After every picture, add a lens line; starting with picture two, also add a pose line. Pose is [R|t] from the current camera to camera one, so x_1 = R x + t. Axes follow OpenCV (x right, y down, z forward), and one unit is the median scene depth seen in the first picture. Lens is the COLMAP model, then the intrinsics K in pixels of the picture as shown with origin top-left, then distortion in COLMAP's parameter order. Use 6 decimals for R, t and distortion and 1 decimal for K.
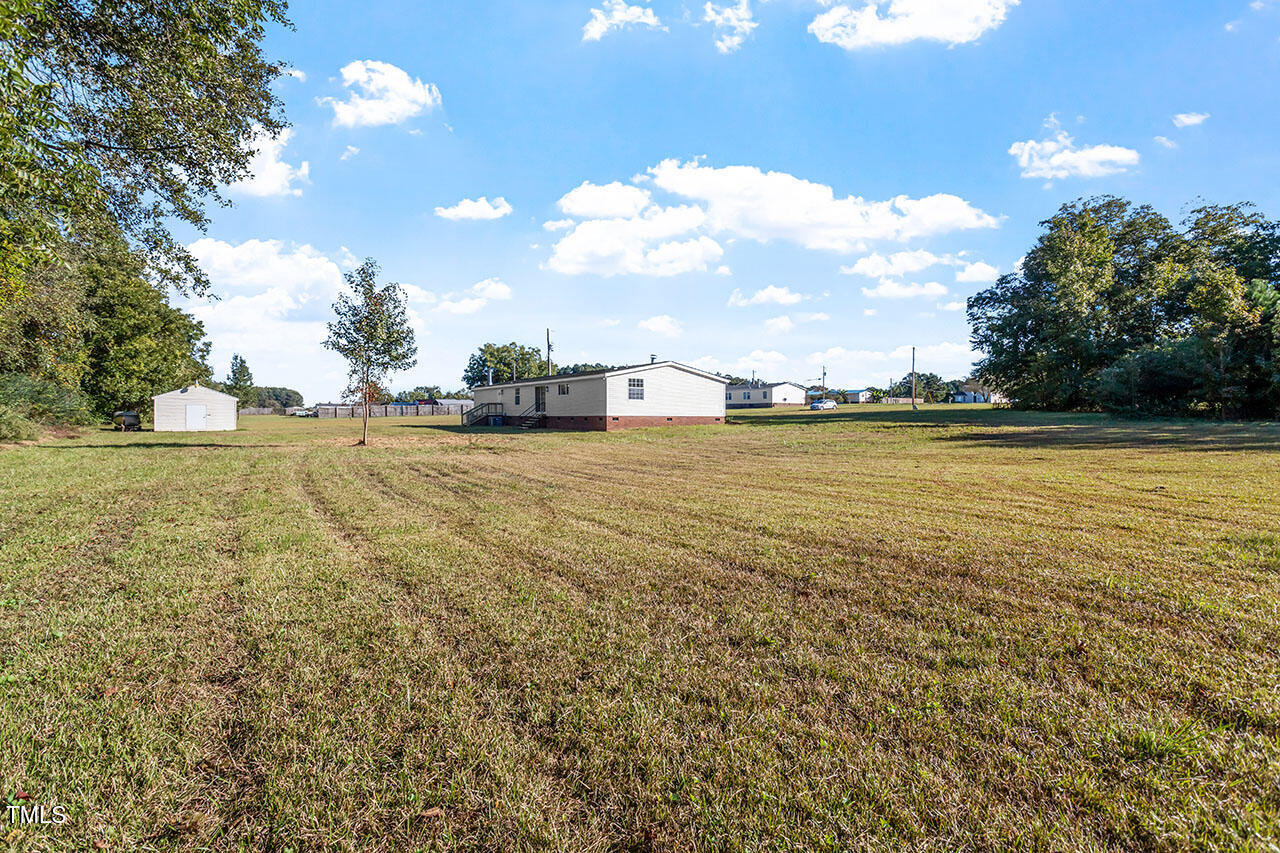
lens RADIAL K [[643.0, 0, 639.8], [0, 643.0, 420.3], [0, 0, 1]] dist [-0.003286, -0.000586]
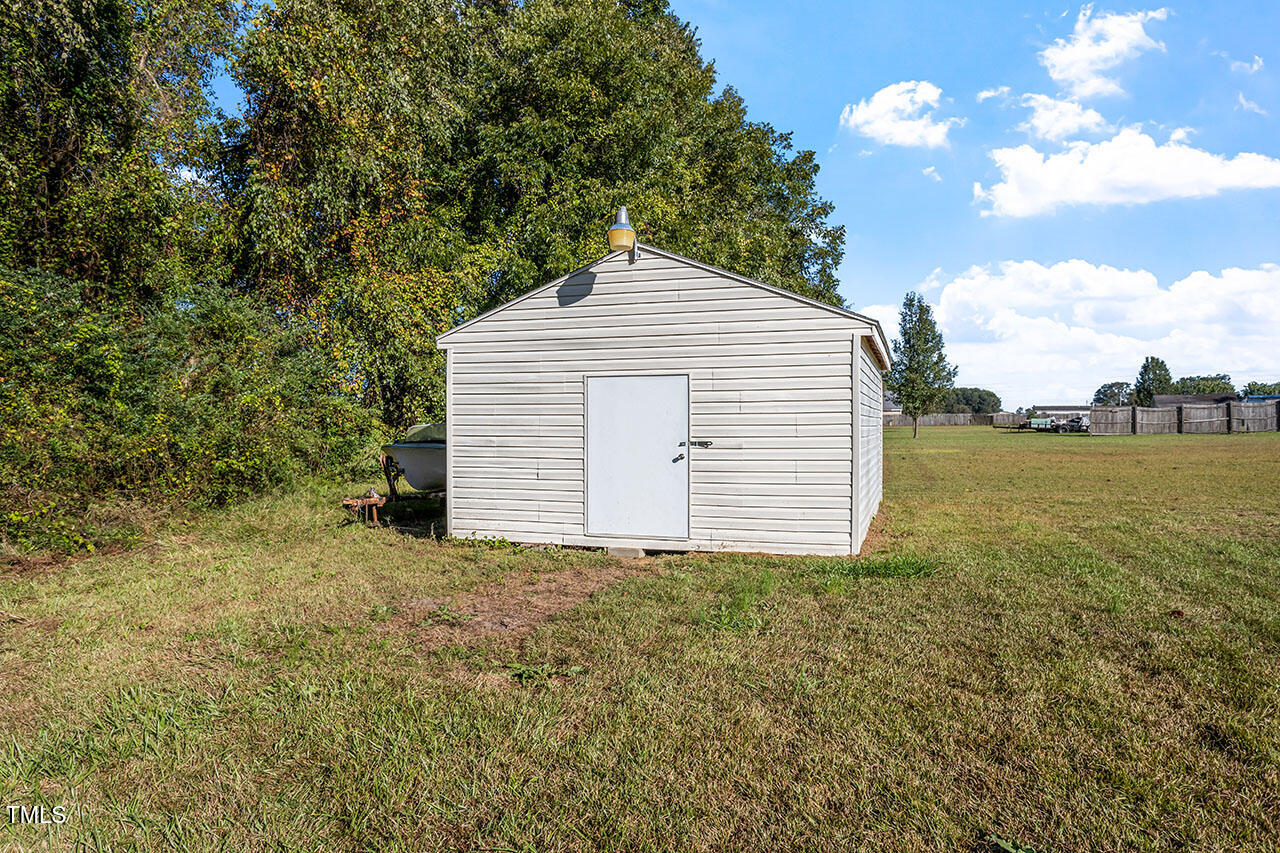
lens RADIAL K [[851.3, 0, 640.0], [0, 851.3, 423.9], [0, 0, 1]] dist [-0.002077, -0.000144]
pose [[0.636491, 0.008105, -0.771241, -0.365178], [-0.014493, 0.999894, -0.001454, -0.007781], [0.771148, 0.012103, 0.636541, 0.601564]]
